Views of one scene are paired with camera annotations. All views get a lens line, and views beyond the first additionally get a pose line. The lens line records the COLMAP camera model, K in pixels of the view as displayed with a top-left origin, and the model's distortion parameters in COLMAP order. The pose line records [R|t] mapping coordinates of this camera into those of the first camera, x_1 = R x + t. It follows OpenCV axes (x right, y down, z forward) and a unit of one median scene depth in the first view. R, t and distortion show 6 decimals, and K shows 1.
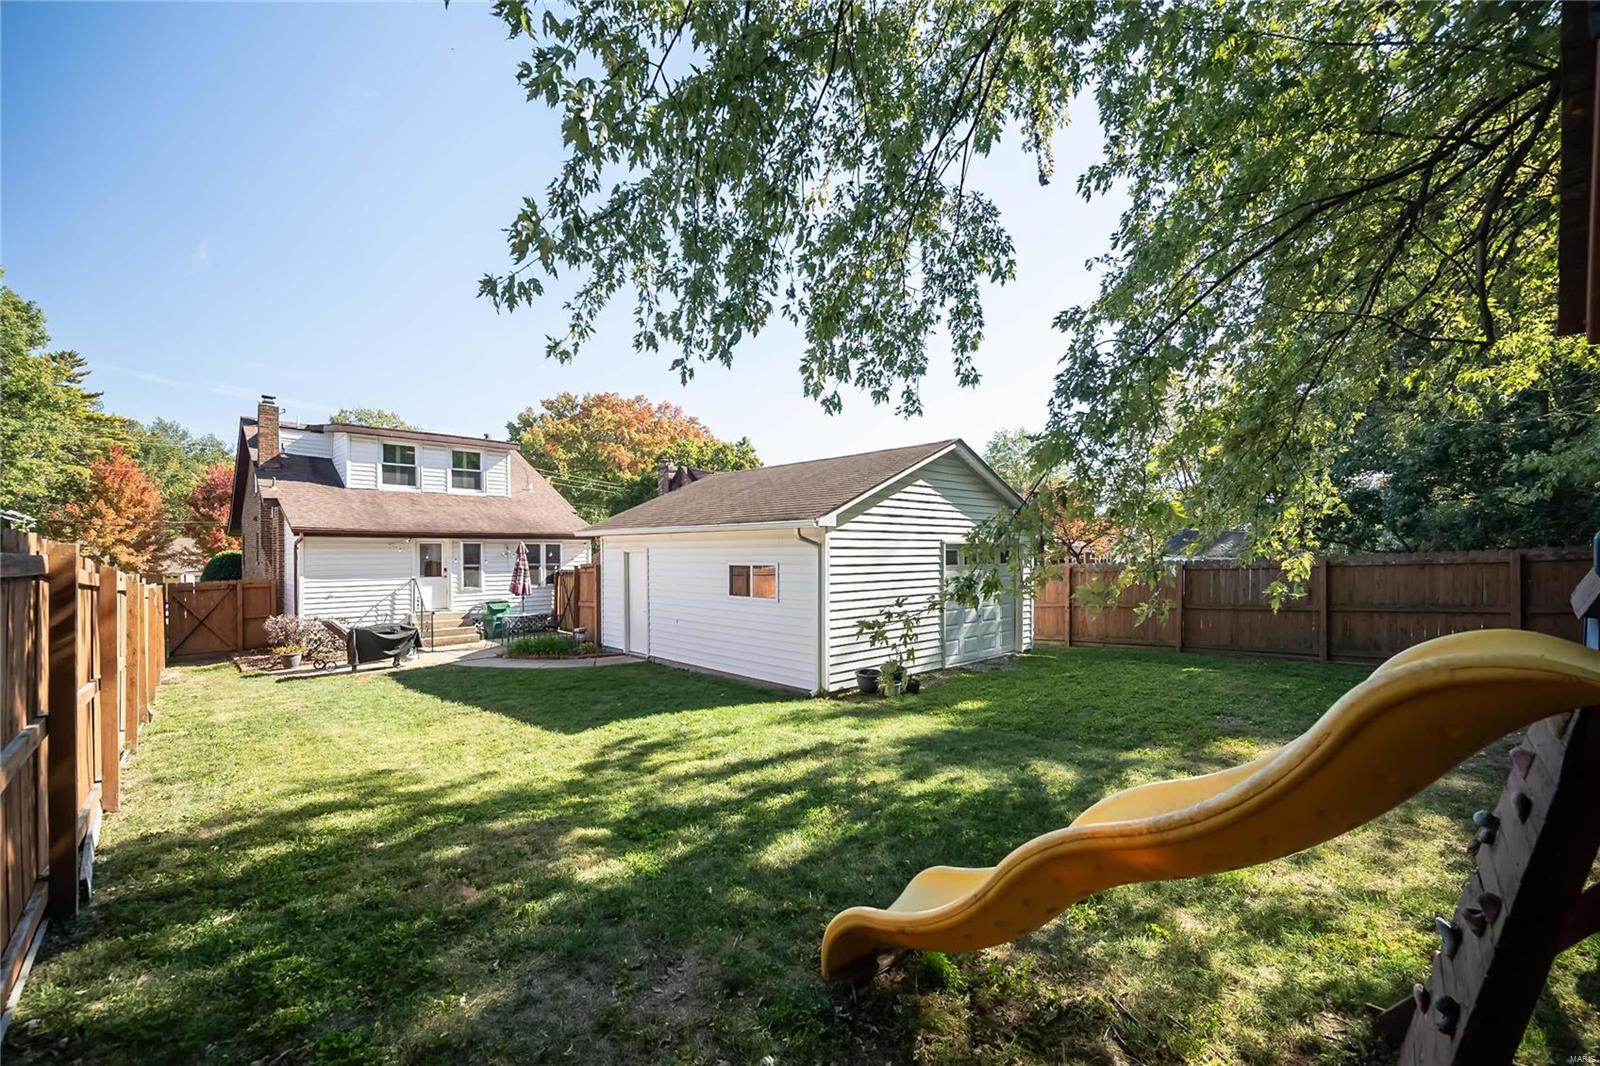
lens RADIAL K [[630.4, 0, 767.1], [0, 630.4, 557.5], [0, 0, 1]] dist [-0.001027, 0.000050]
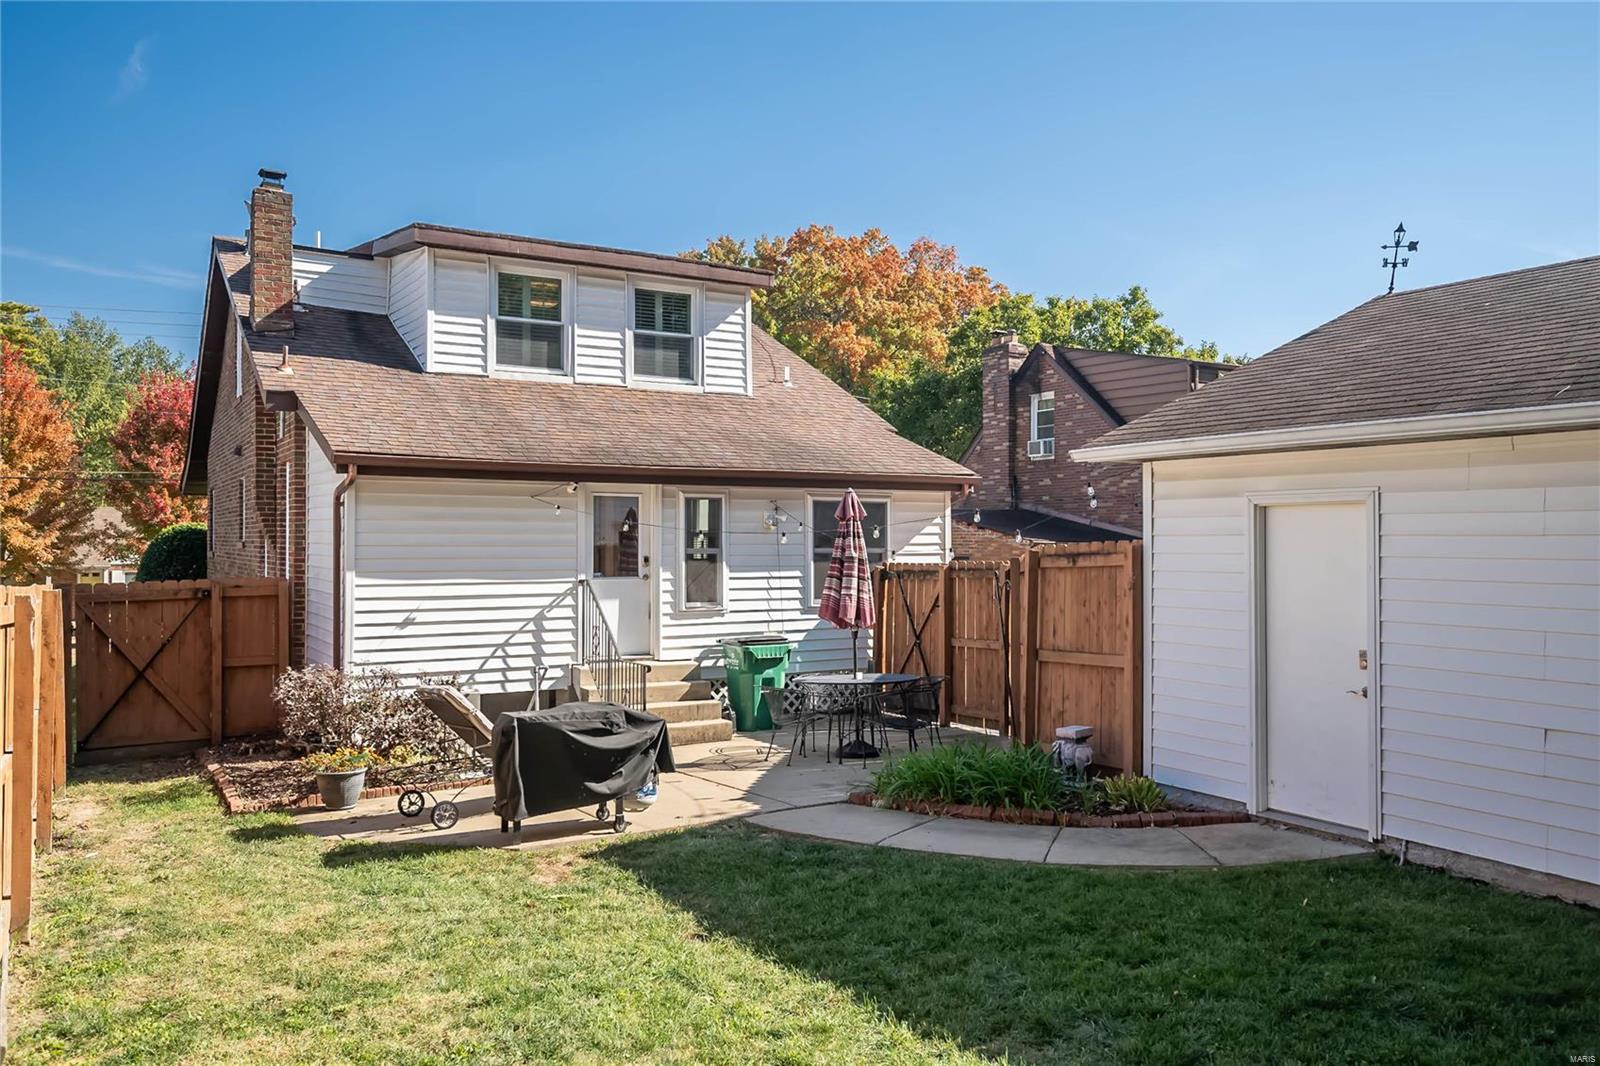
lens RADIAL K [[1172.1, 0, 800.8], [0, 1172.1, 538.0], [0, 0, 1]] dist [0.002167, 0.006206]
pose [[0.977147, 0.003292, -0.212541, -0.227737], [-0.005472, 0.999938, -0.009669, 0.010811], [0.212496, 0.010611, 0.977104, 0.246864]]
